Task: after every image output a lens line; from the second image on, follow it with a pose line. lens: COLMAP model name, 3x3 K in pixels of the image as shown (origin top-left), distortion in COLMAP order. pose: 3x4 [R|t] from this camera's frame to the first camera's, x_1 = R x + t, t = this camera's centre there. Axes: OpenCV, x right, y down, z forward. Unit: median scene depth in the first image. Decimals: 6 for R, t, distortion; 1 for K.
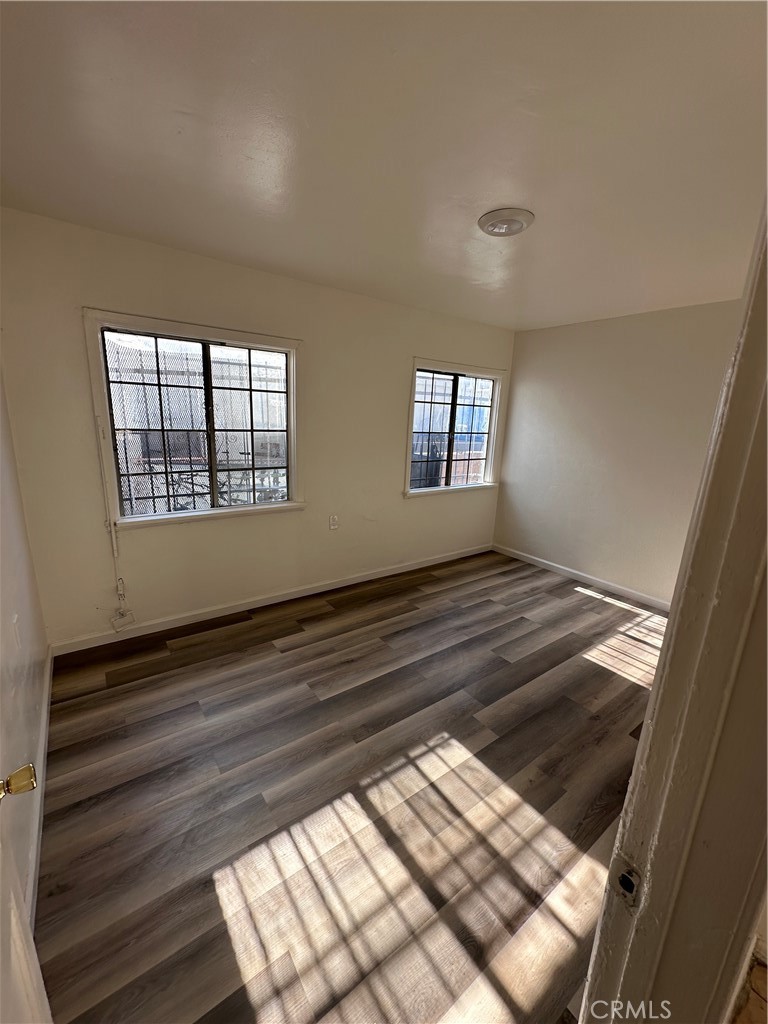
lens RADIAL K [[408.8, 0, 383.4], [0, 408.8, 510.9], [0, 0, 1]] dist [-0.002583, 0.000514]
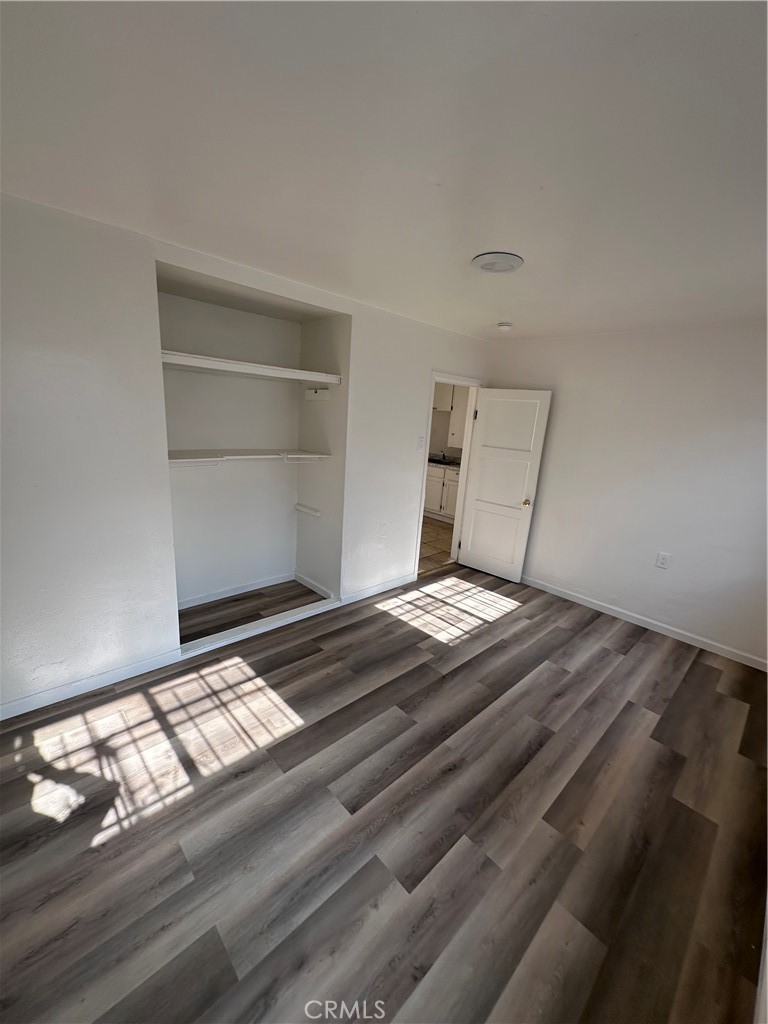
lens RADIAL K [[412.0, 0, 383.0], [0, 412.0, 511.9], [0, 0, 1]] dist [-0.002827, 0.000405]
pose [[-0.986272, -0.074925, -0.147153, 0.504867], [-0.133770, 0.884998, 0.445963, -0.405965], [0.096817, 0.459526, -0.882872, 1.598722]]
